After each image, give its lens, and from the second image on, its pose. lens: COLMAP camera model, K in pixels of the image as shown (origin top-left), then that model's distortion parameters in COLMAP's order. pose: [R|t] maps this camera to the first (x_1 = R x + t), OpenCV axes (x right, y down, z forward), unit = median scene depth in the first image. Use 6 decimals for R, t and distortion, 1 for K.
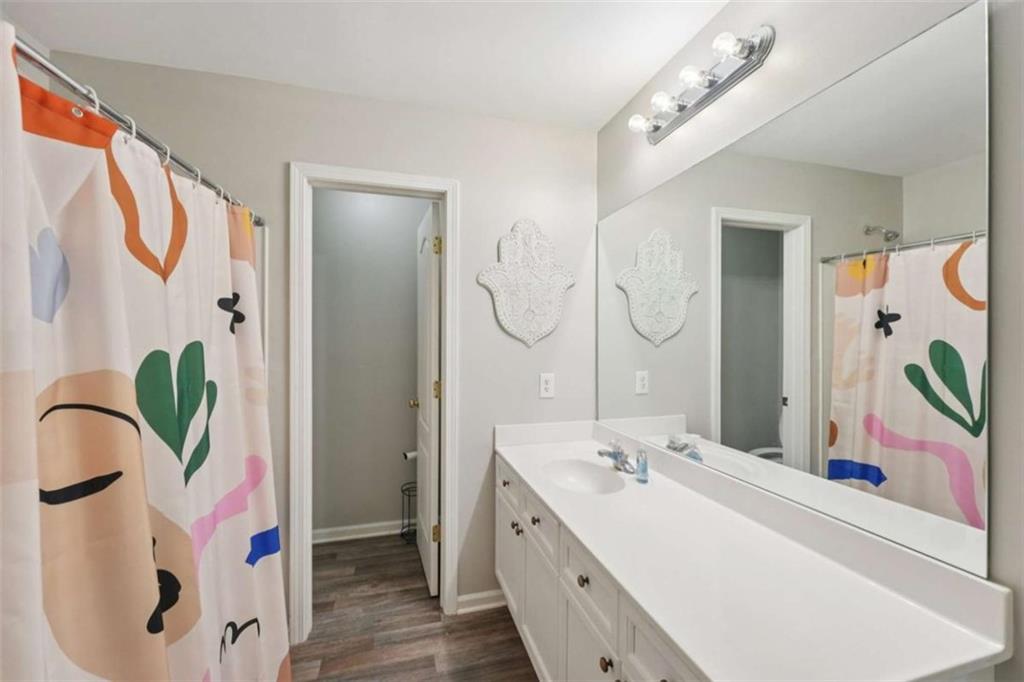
lens RADIAL K [[418.9, 0, 502.0], [0, 418.9, 341.6], [0, 0, 1]] dist [0.006657, -0.001542]
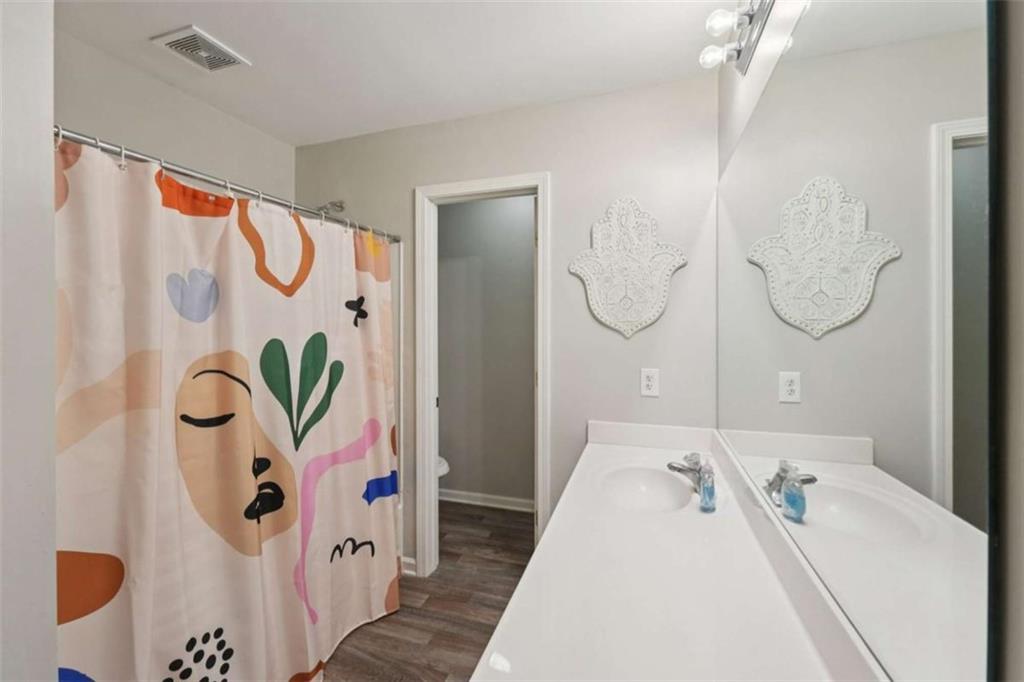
lens RADIAL K [[418.9, 0, 504.0], [0, 418.9, 331.9], [0, 0, 1]] dist [0.006657, -0.001542]
pose [[0.828785, 0.000313, -0.559568, 0.402546], [0.001152, 0.999997, 0.002267, -0.003860], [0.559567, -0.002524, 0.828781, 0.114332]]
